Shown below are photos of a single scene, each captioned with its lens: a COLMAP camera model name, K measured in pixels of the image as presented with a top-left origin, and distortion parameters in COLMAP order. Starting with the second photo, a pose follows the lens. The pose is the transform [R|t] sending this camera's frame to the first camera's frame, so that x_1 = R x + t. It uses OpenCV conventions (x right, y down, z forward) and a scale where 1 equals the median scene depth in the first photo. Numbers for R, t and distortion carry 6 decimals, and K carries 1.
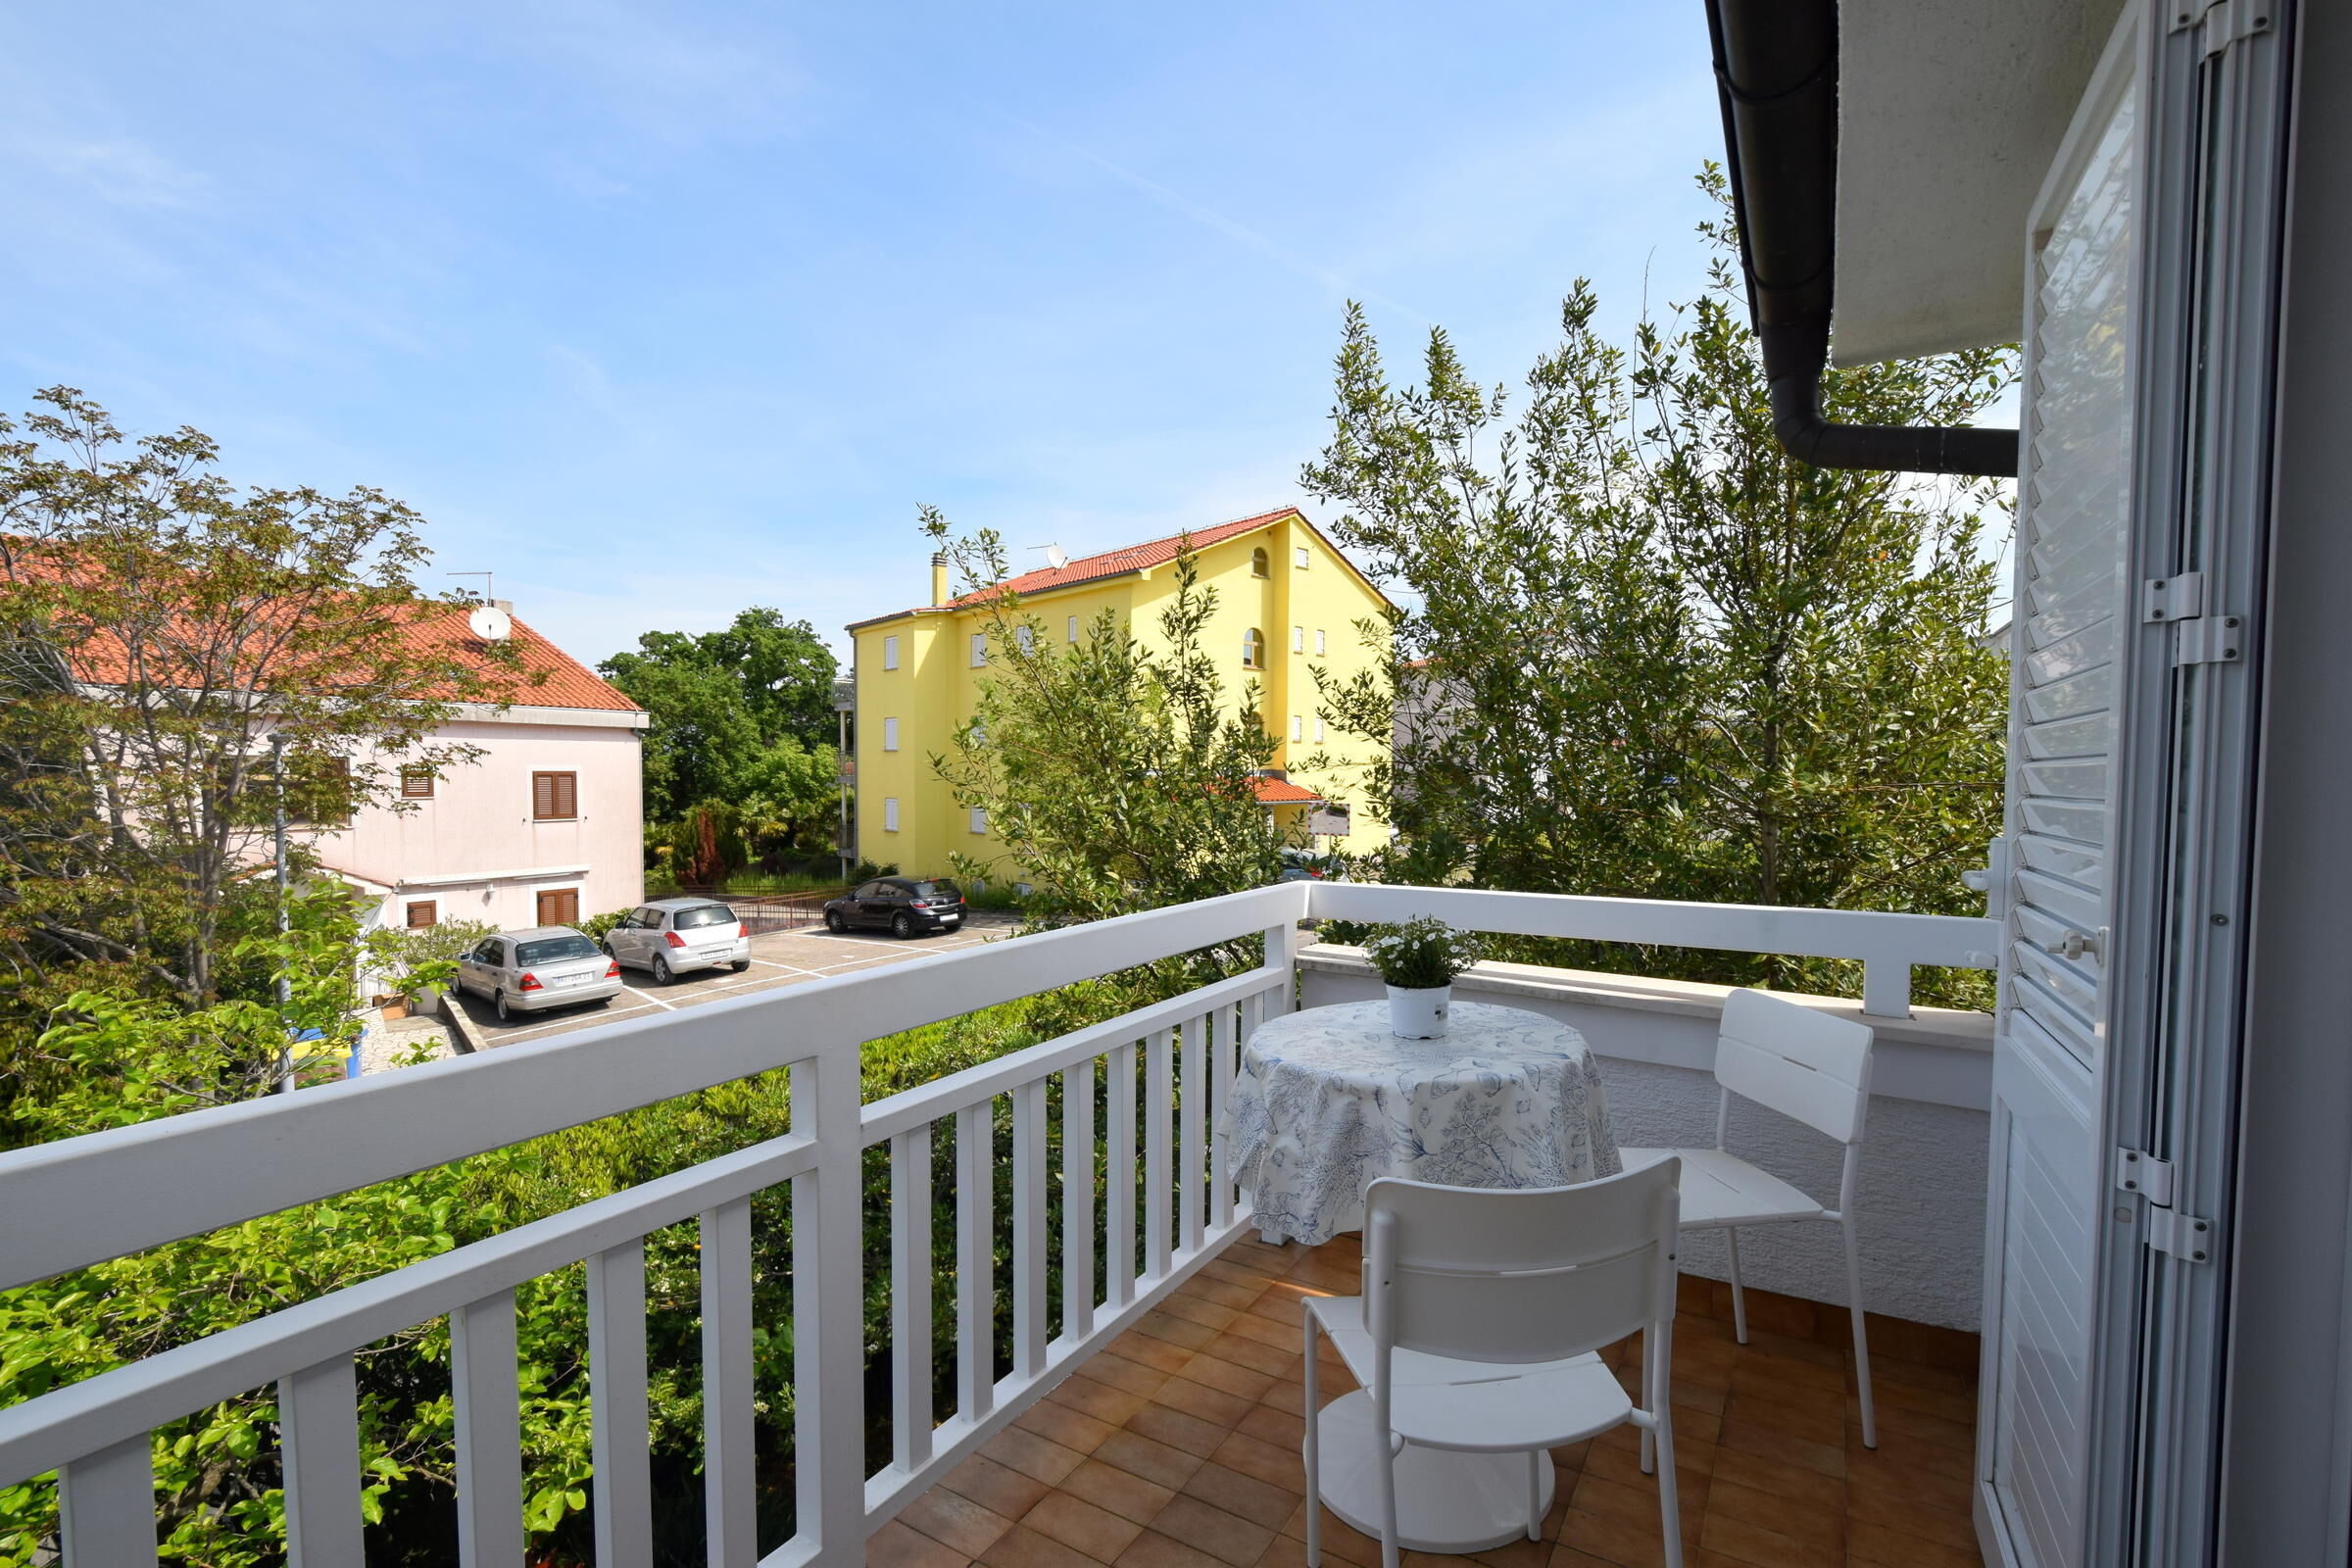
lens RADIAL K [[1038.2, 0, 1188.6], [0, 1038.2, 806.7], [0, 0, 1]] dist [0.001015, -0.000382]
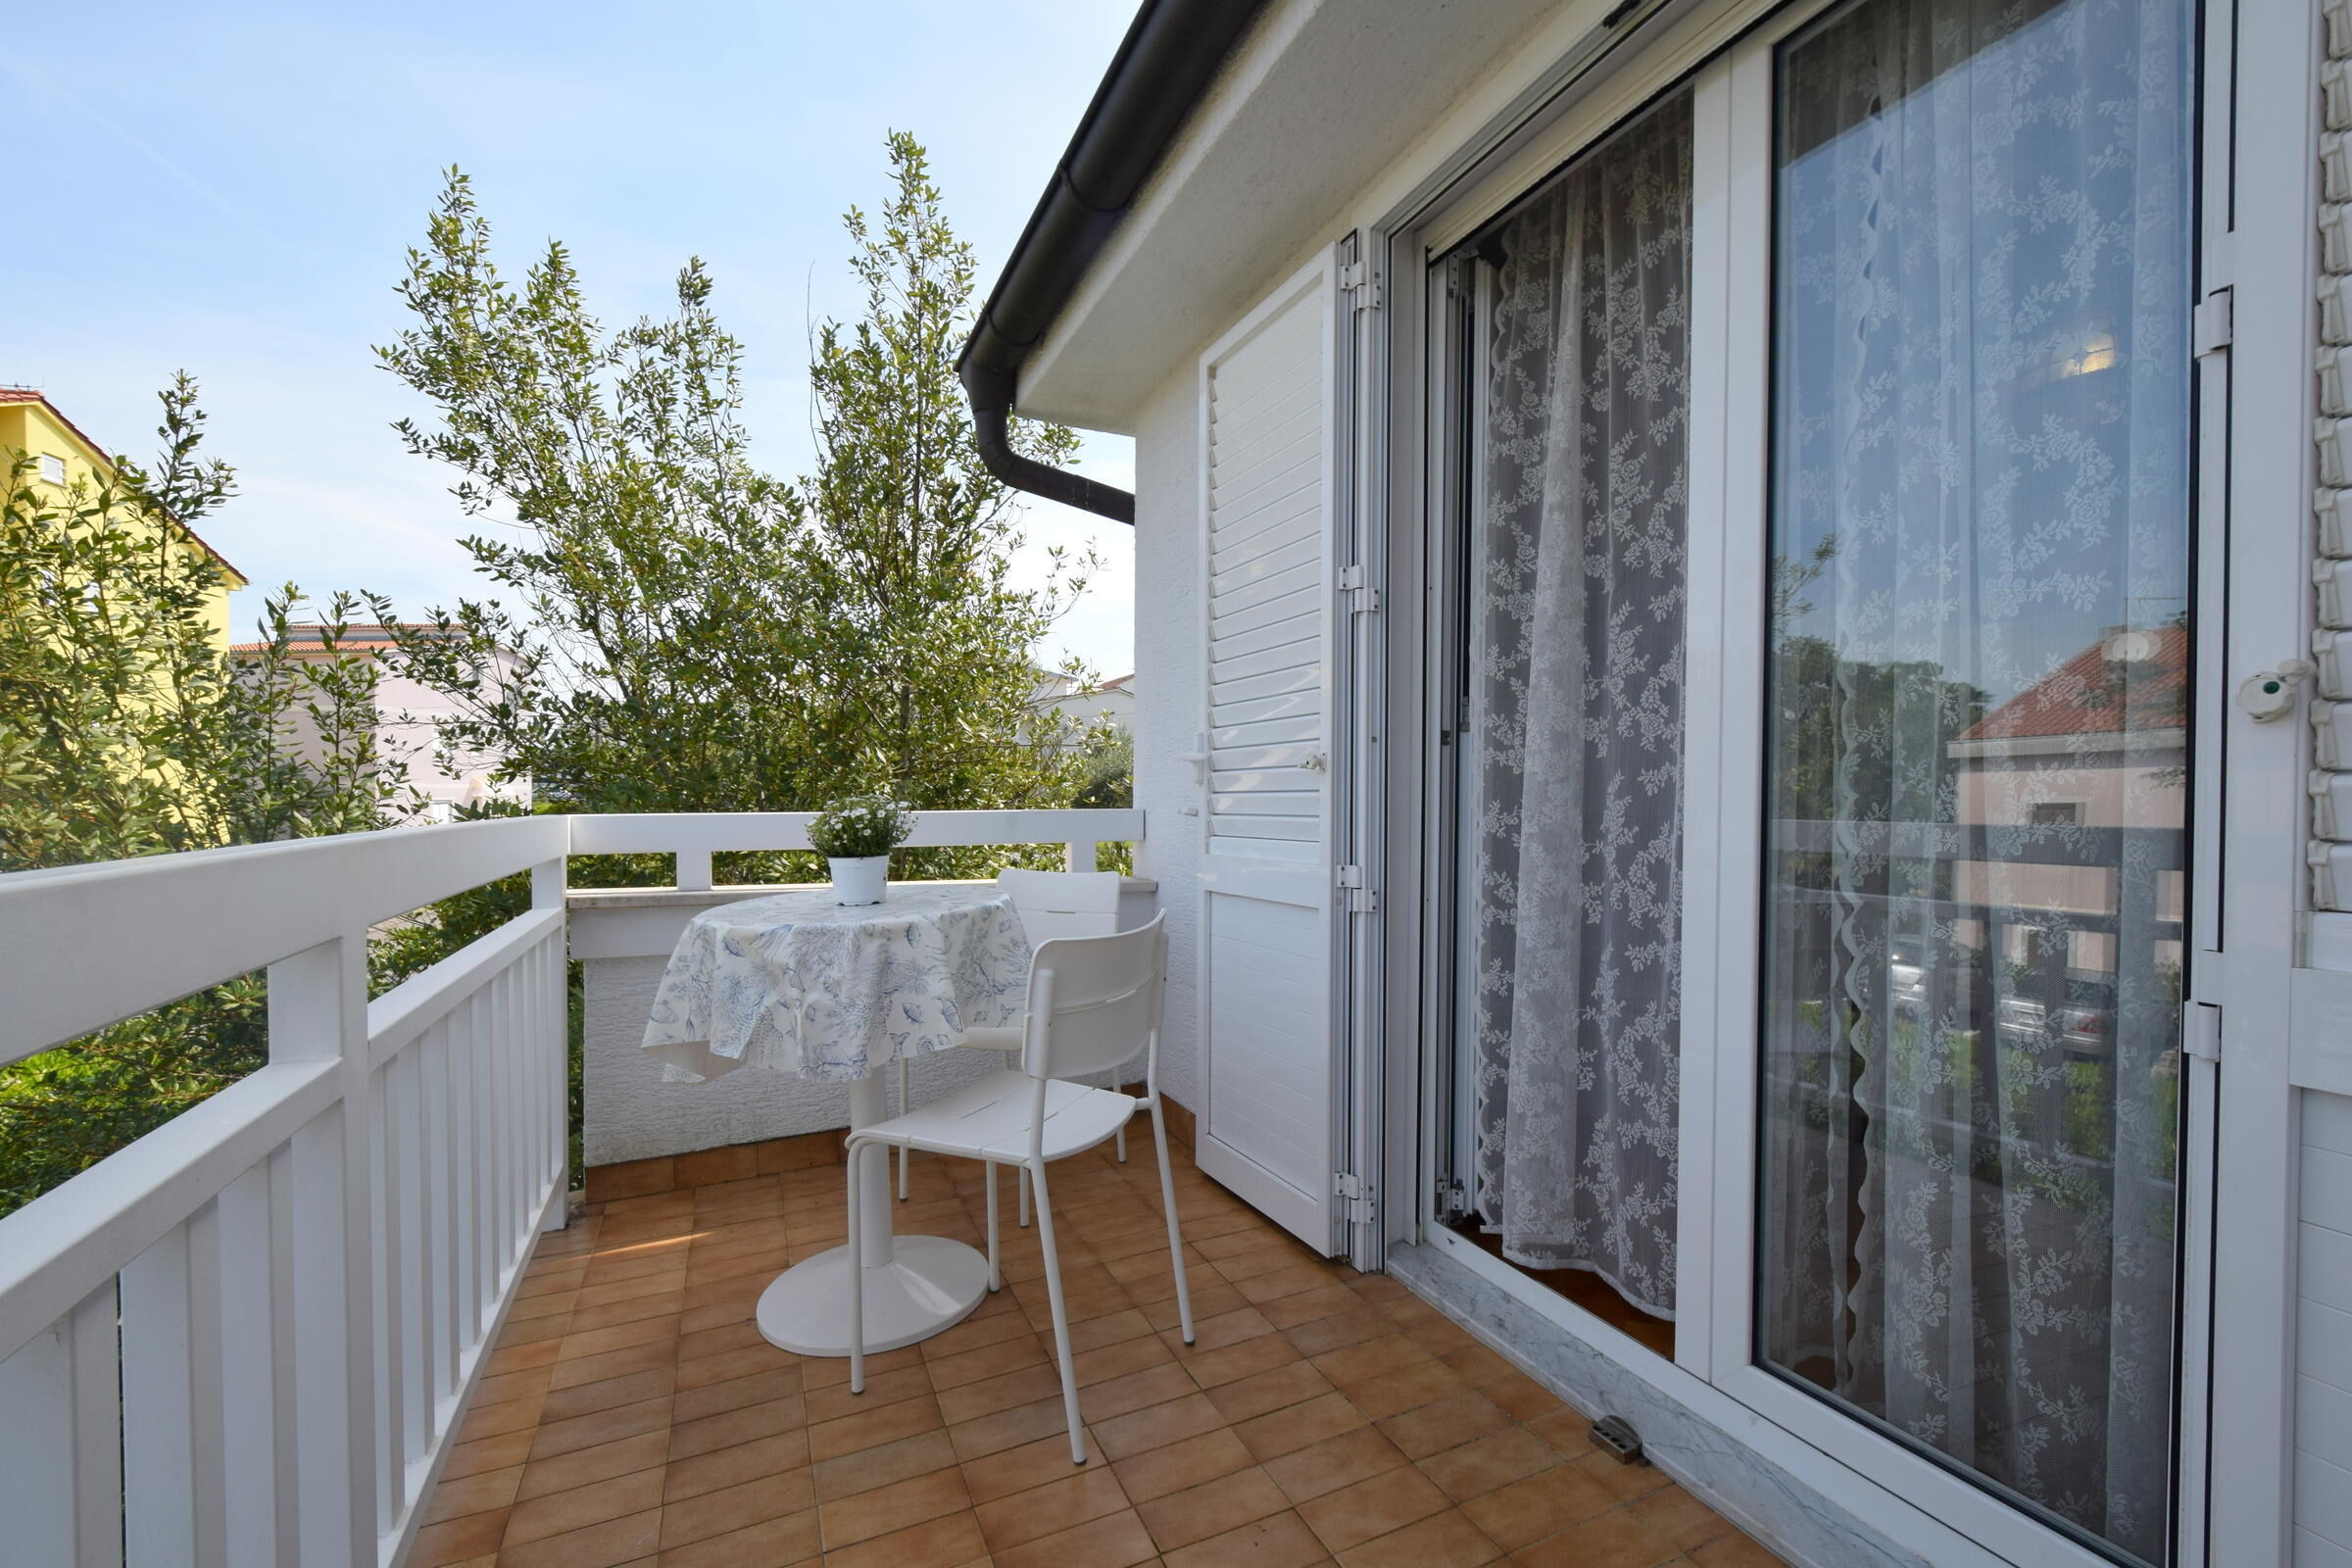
lens RADIAL K [[1038.2, 0, 1188.6], [0, 1038.2, 806.7], [0, 0, 1]] dist [0.001015, -0.000382]
pose [[0.559240, -0.009115, 0.828956, -0.448144], [0.030688, 0.999482, -0.009713, 0.126808], [-0.828438, 0.030871, 0.559230, 0.091898]]
